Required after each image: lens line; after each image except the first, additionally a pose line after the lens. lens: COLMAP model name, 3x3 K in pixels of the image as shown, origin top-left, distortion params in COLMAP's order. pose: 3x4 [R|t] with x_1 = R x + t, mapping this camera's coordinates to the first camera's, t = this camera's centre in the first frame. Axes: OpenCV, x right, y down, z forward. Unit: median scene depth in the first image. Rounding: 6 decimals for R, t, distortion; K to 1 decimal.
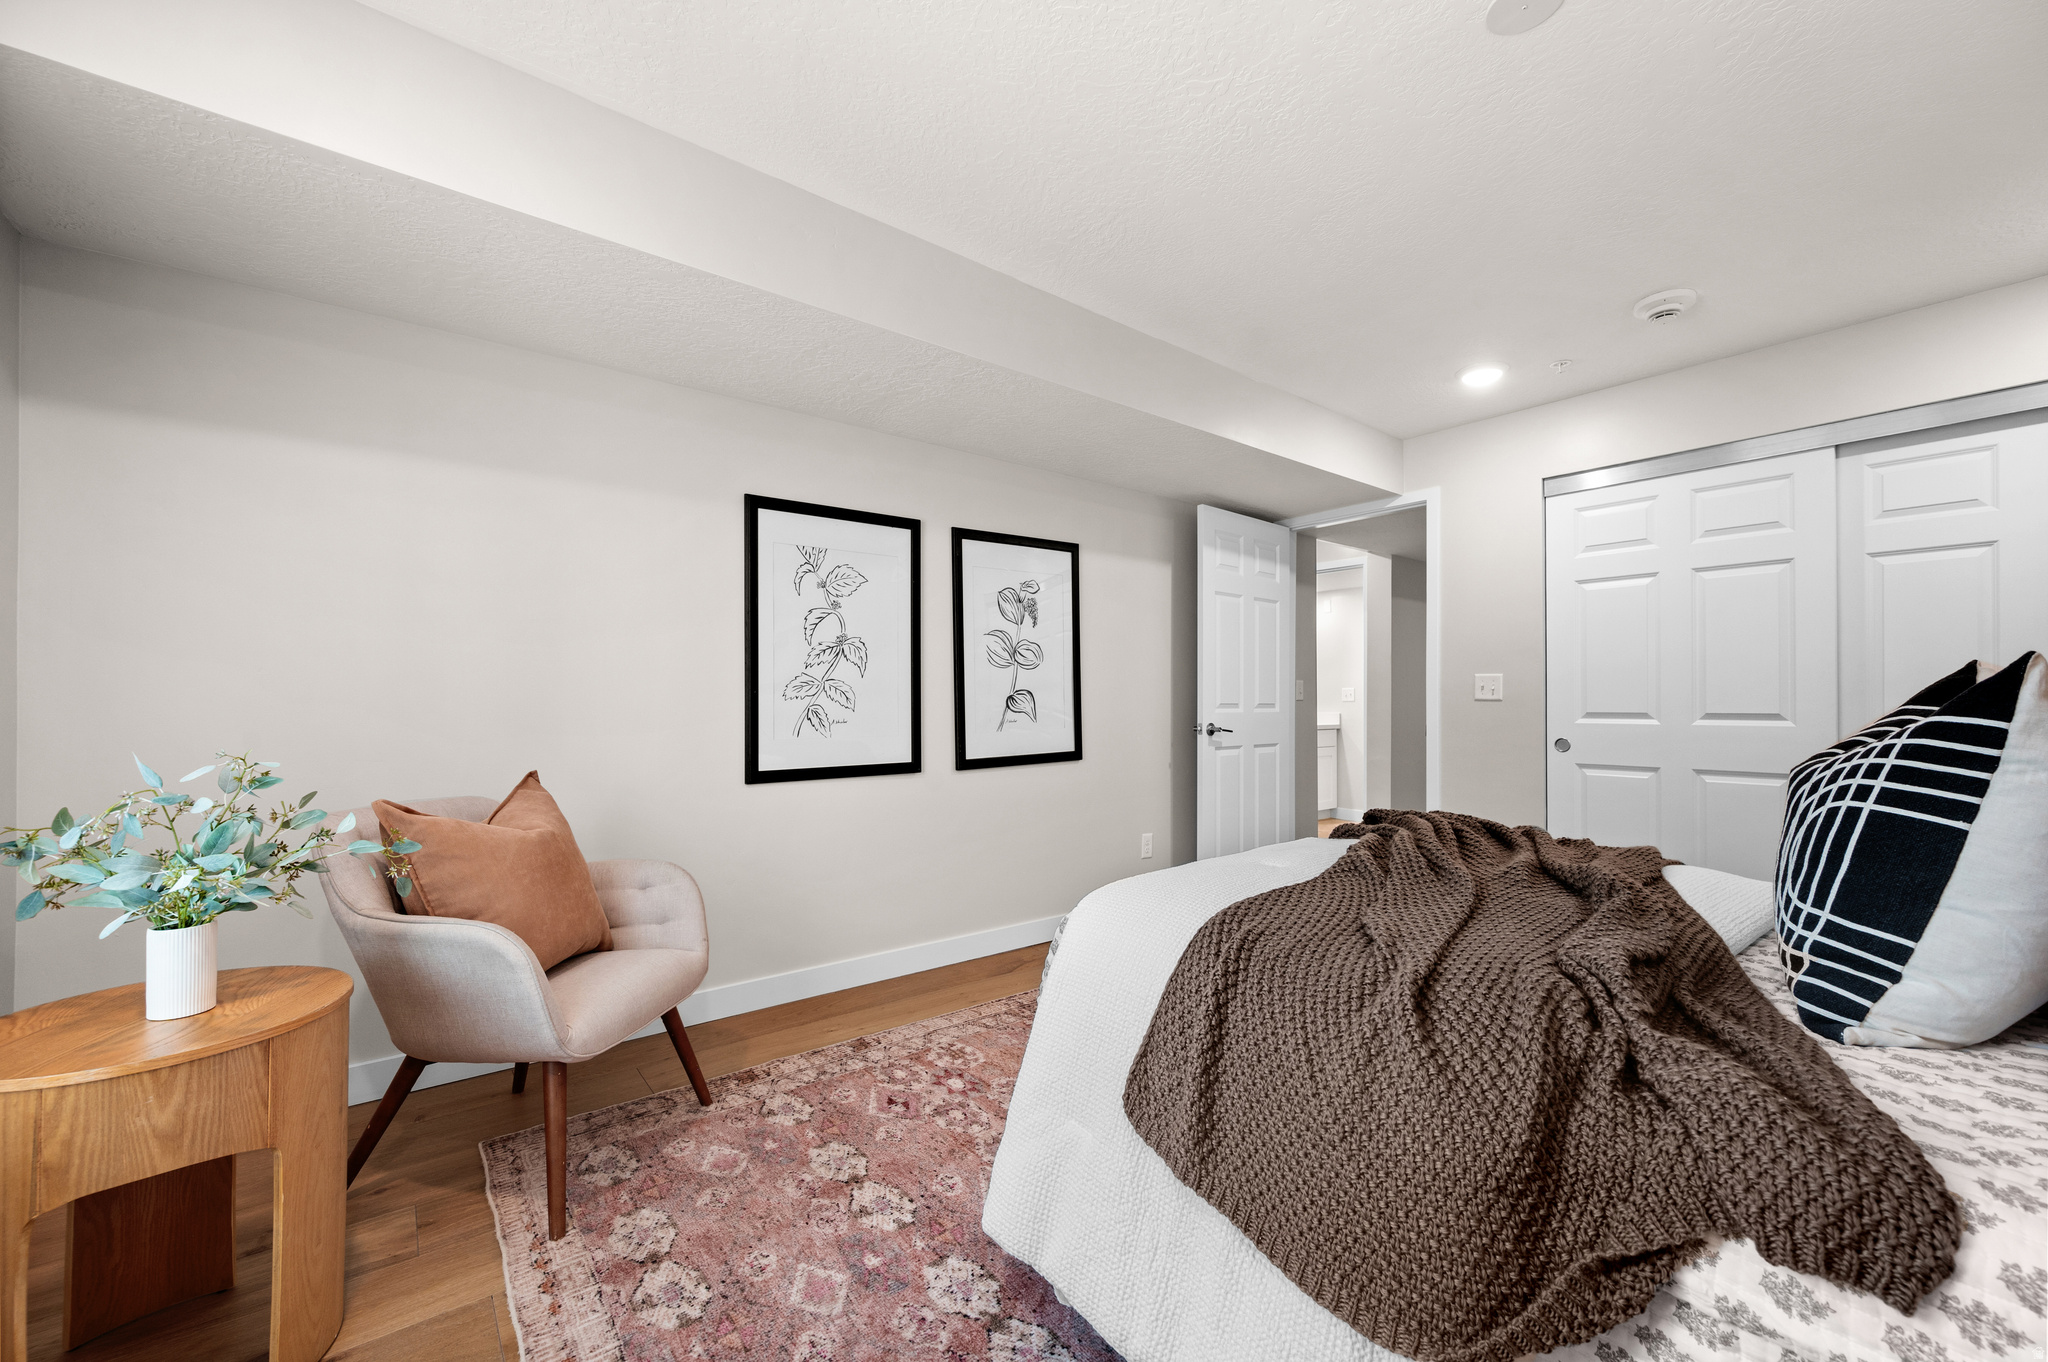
lens RADIAL K [[816.2, 0, 1053.0], [0, 816.2, 705.2], [0, 0, 1]] dist [0.000364, -0.000383]
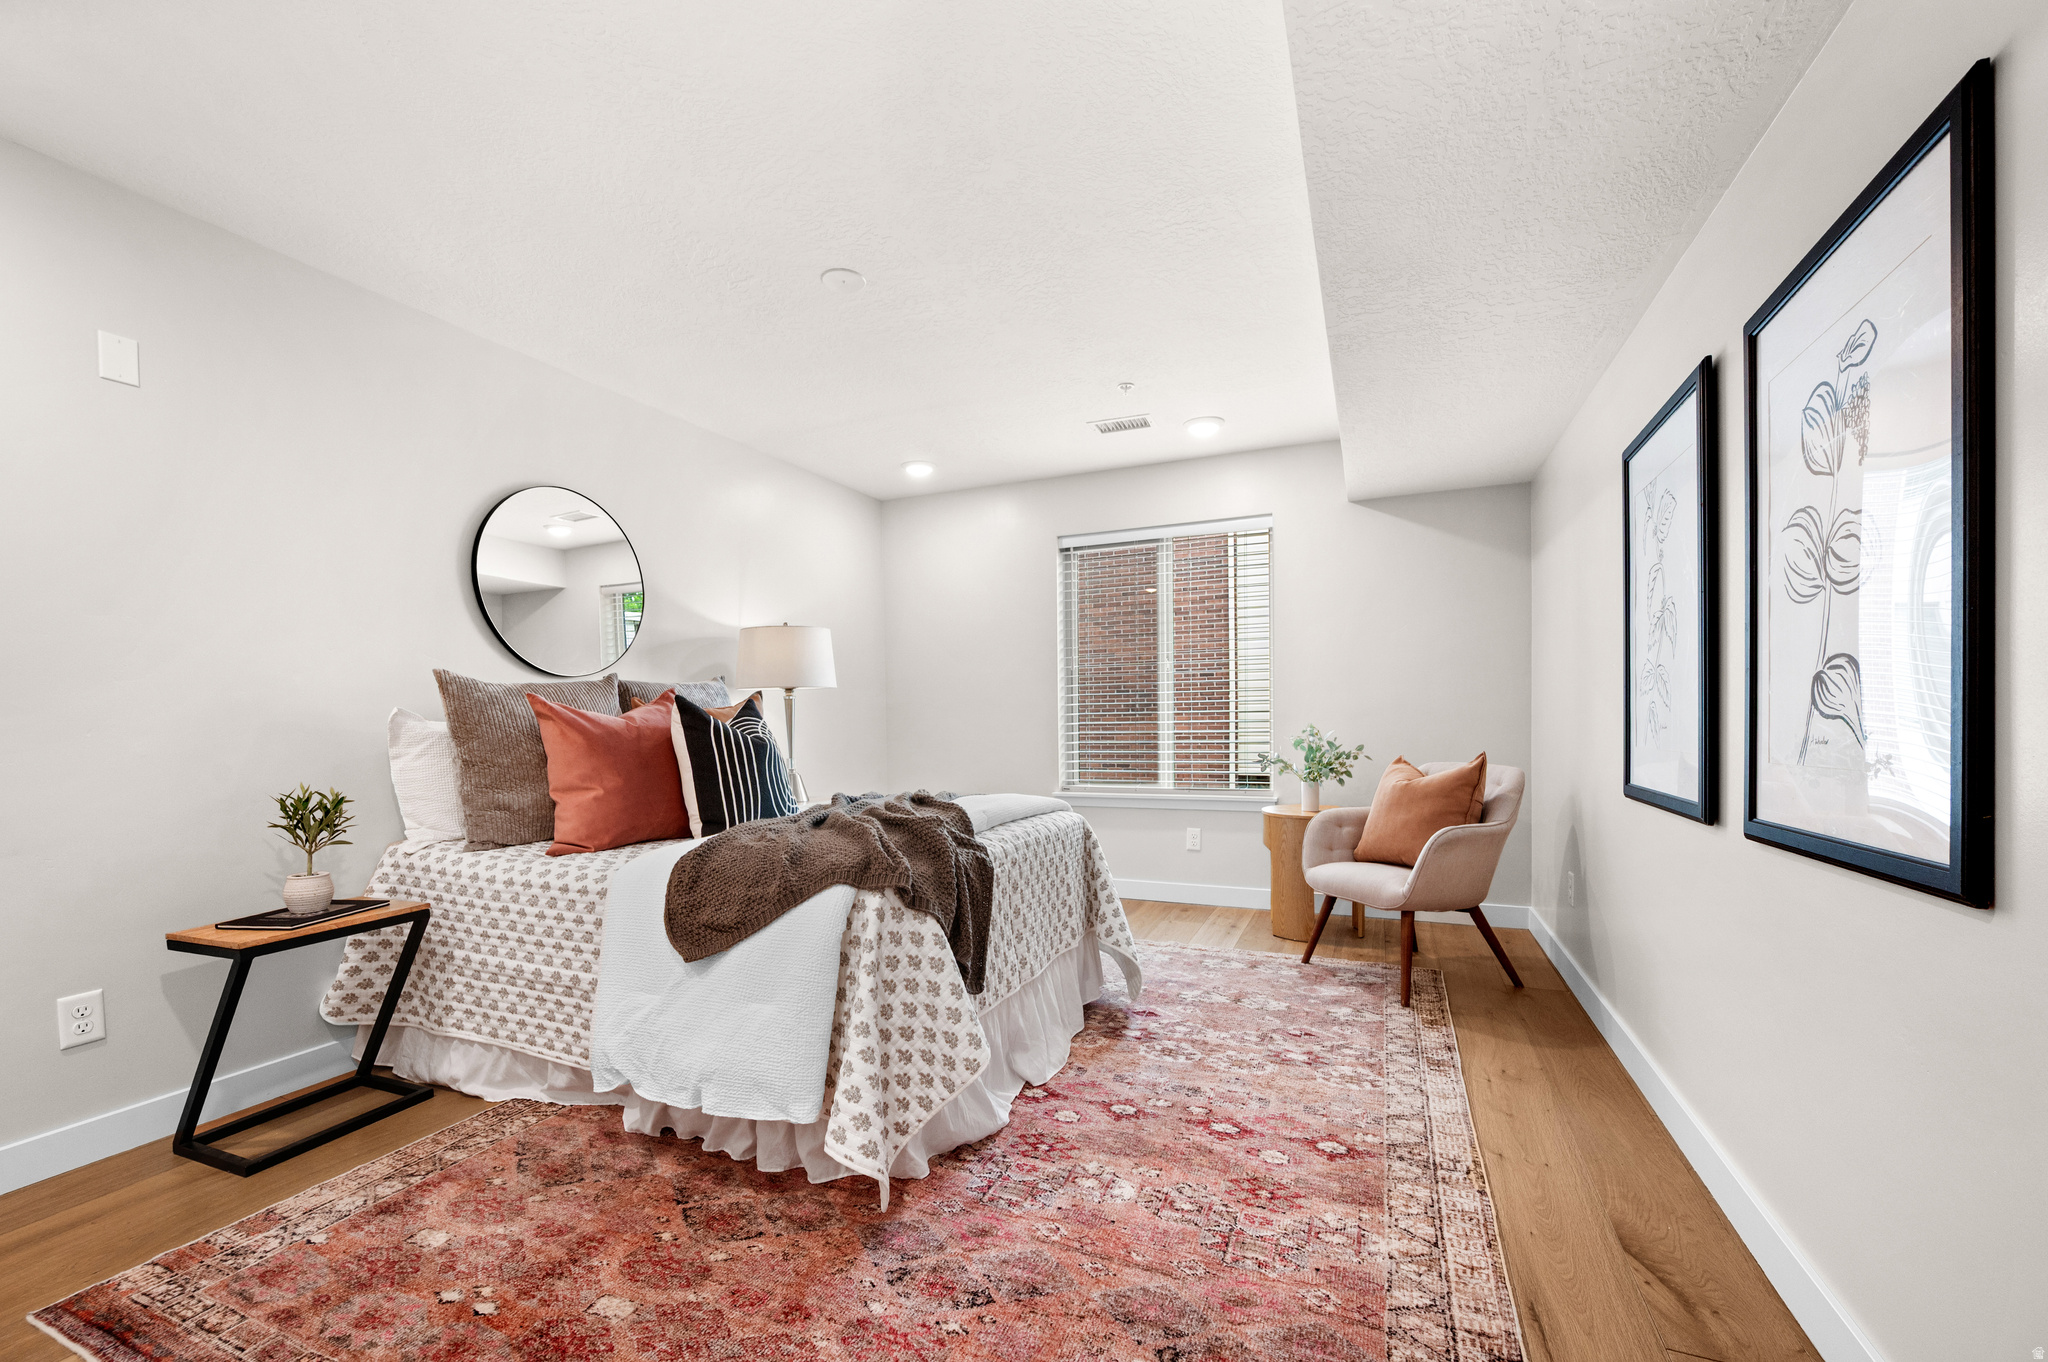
lens RADIAL K [[816.2, 0, 1053.0], [0, 816.2, 705.2], [0, 0, 1]] dist [0.000364, -0.000383]
pose [[-0.878319, -0.003733, -0.478061, 0.657094], [0.002672, 0.999916, -0.012718, 0.009922], [0.478068, -0.012448, -0.878235, 1.729963]]
